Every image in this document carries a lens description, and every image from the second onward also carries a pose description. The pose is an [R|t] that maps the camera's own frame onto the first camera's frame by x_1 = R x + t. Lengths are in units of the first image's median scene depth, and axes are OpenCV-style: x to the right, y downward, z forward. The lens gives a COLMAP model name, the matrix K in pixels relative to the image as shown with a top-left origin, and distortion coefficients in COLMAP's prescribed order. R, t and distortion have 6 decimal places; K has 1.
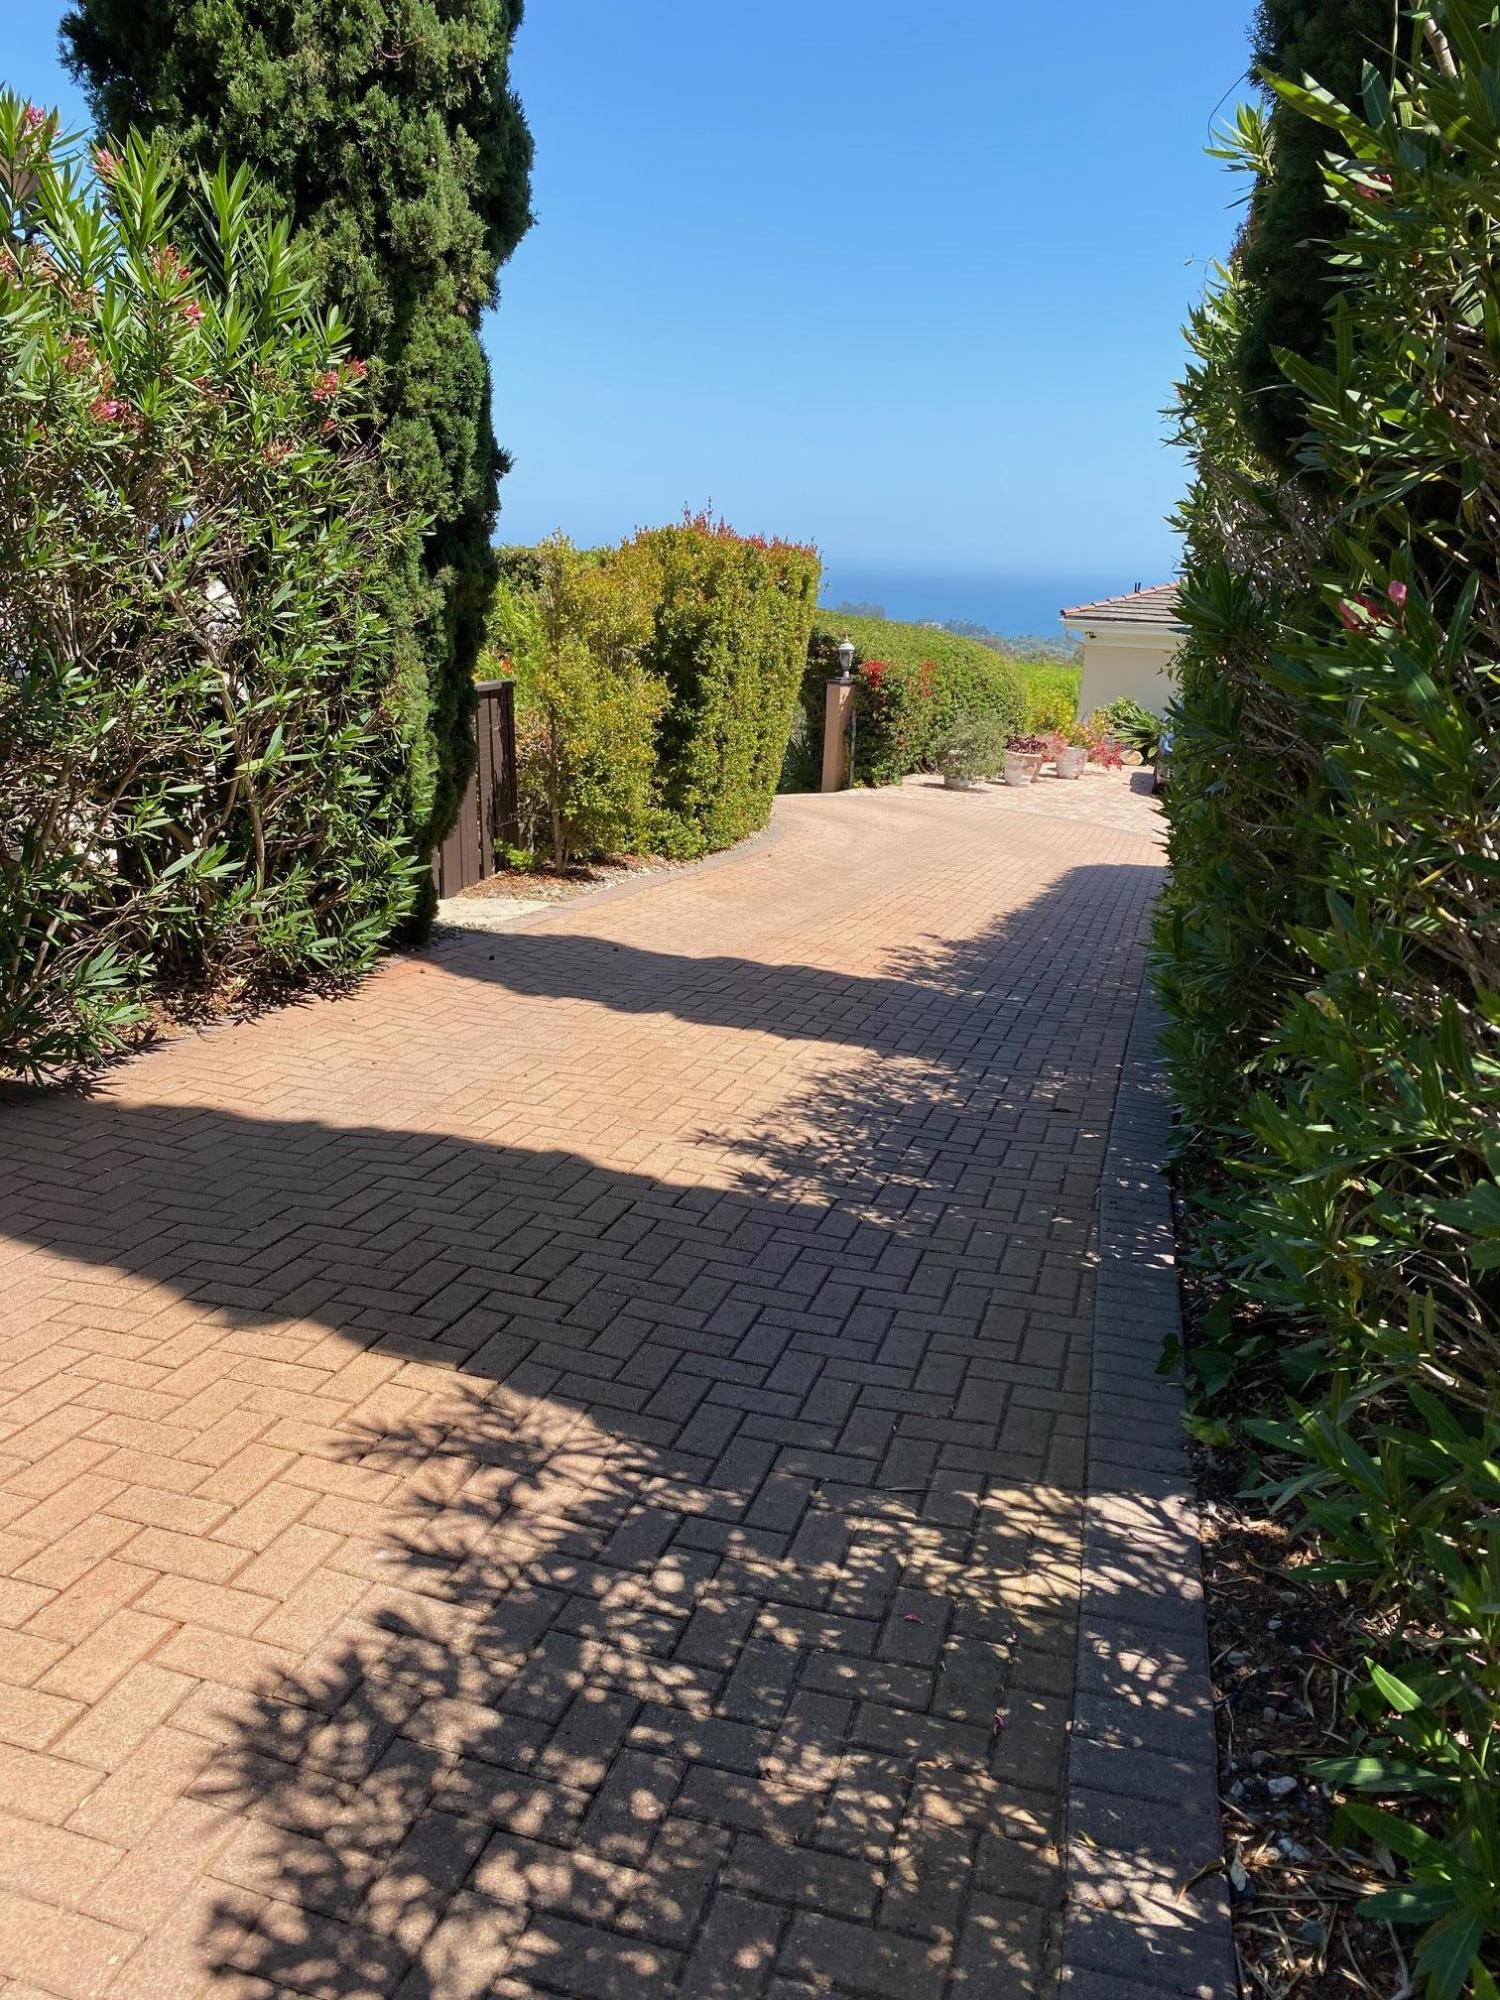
lens RADIAL K [[1537.2, 0, 755.1], [0, 1537.2, 1002.0], [0, 0, 1]] dist [-0.001743, -0.000172]
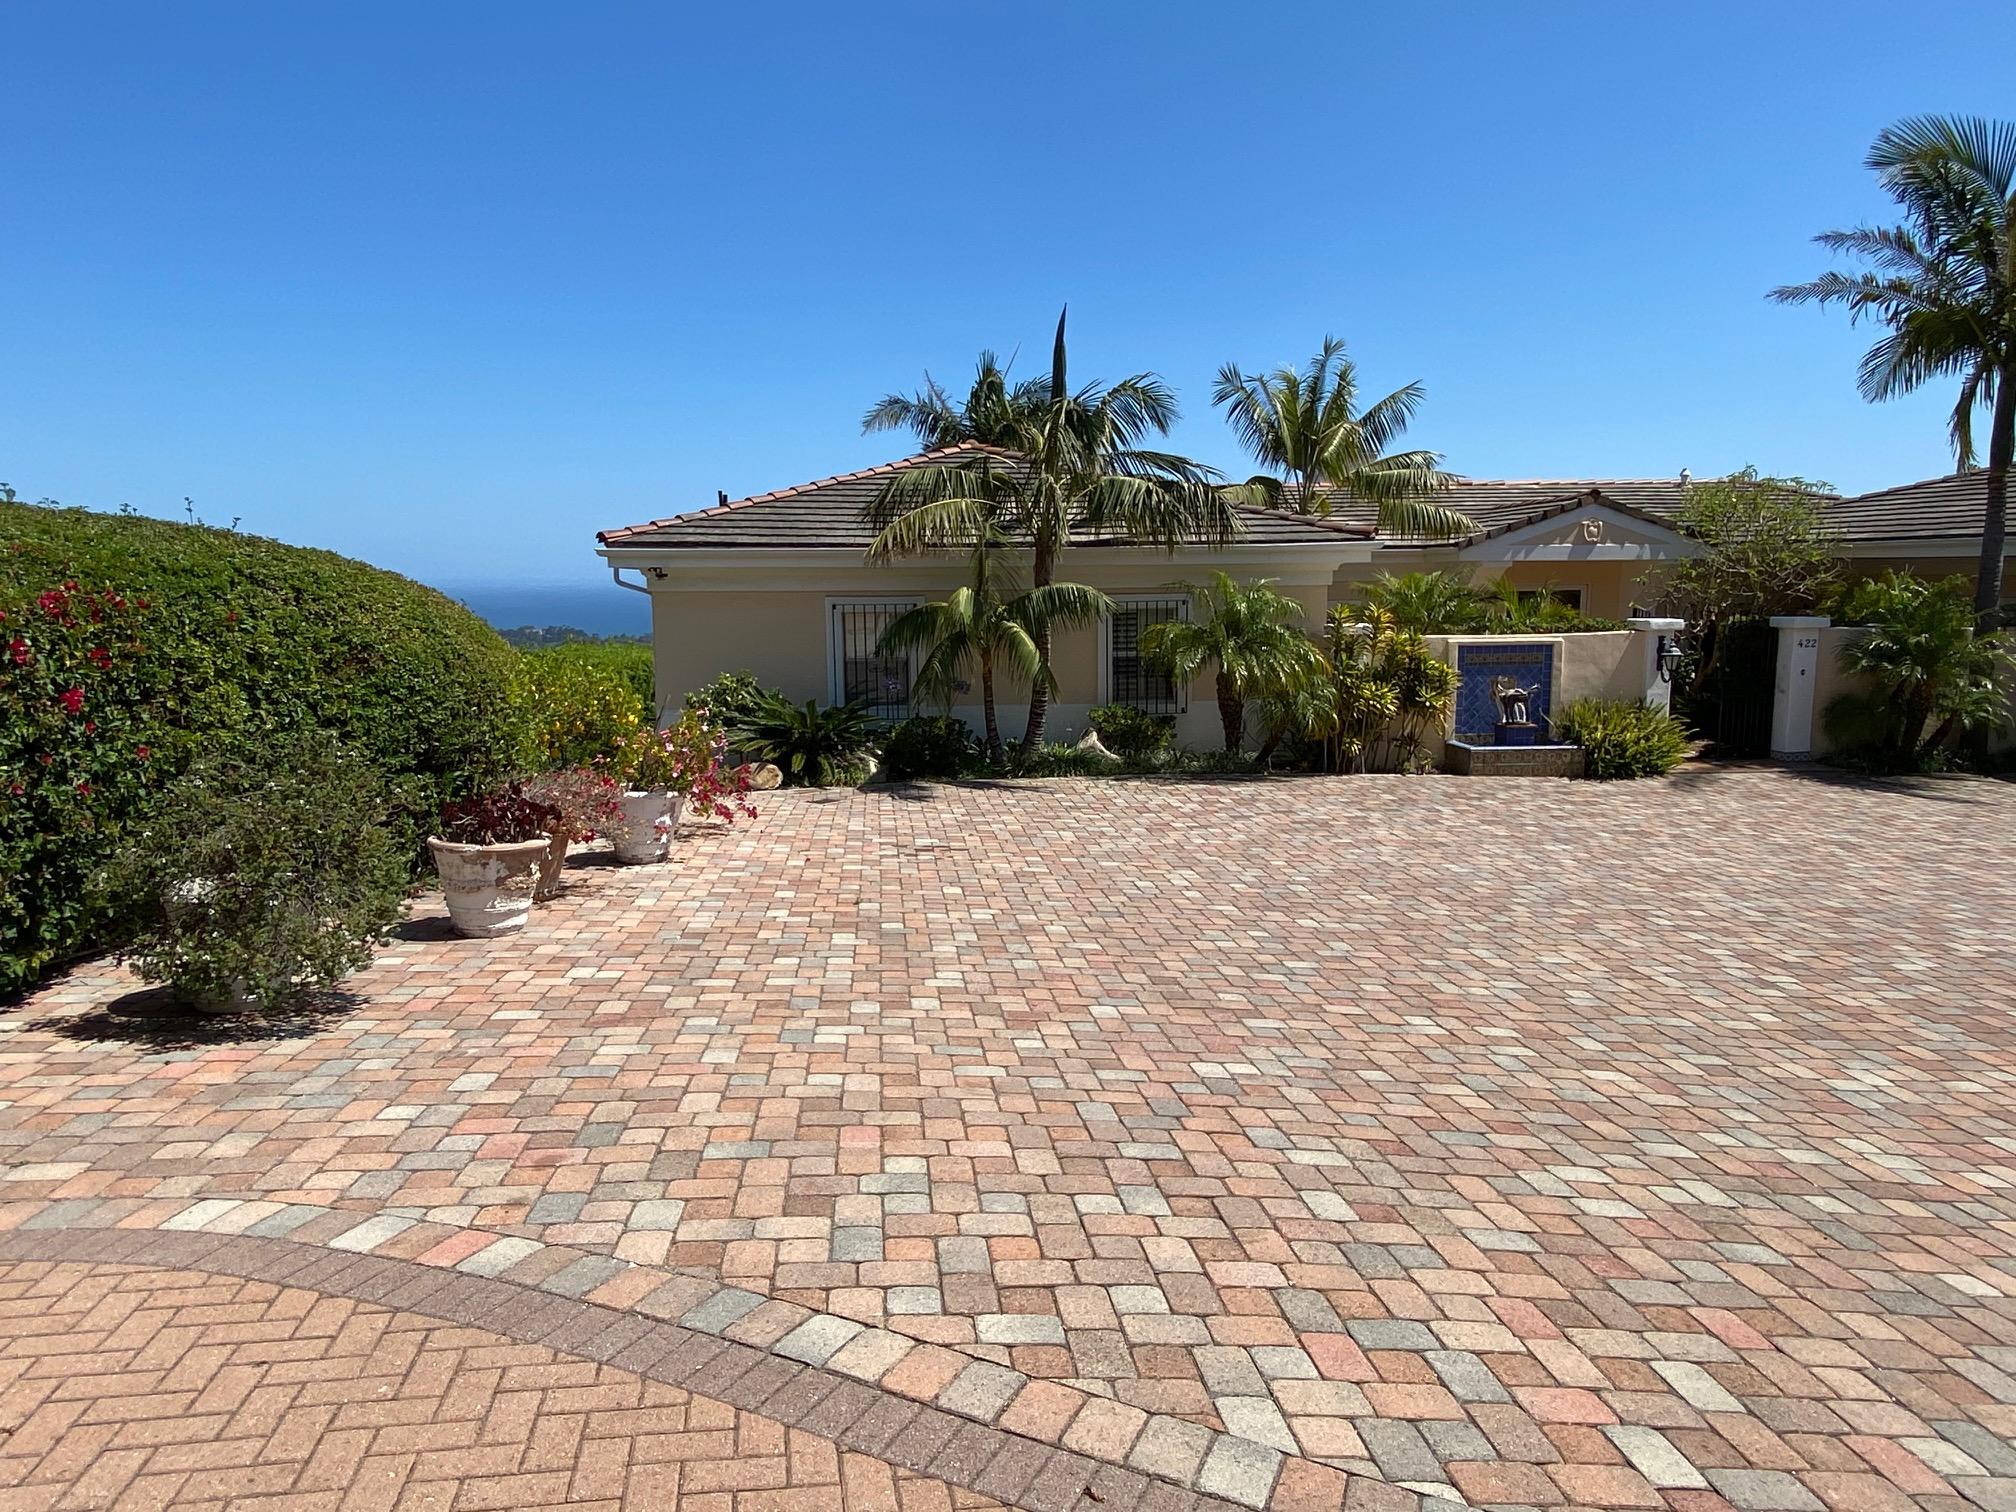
lens RADIAL K [[1242.4, 0, 1004.9], [0, 1242.4, 755.6], [0, 0, 1]] dist [0.001547, 0.000130]
pose [[0.892656, -0.100679, 0.439350, 0.125013], [0.159471, 0.982234, -0.098923, -0.107241], [-0.421585, 0.158368, 0.892853, 0.554879]]
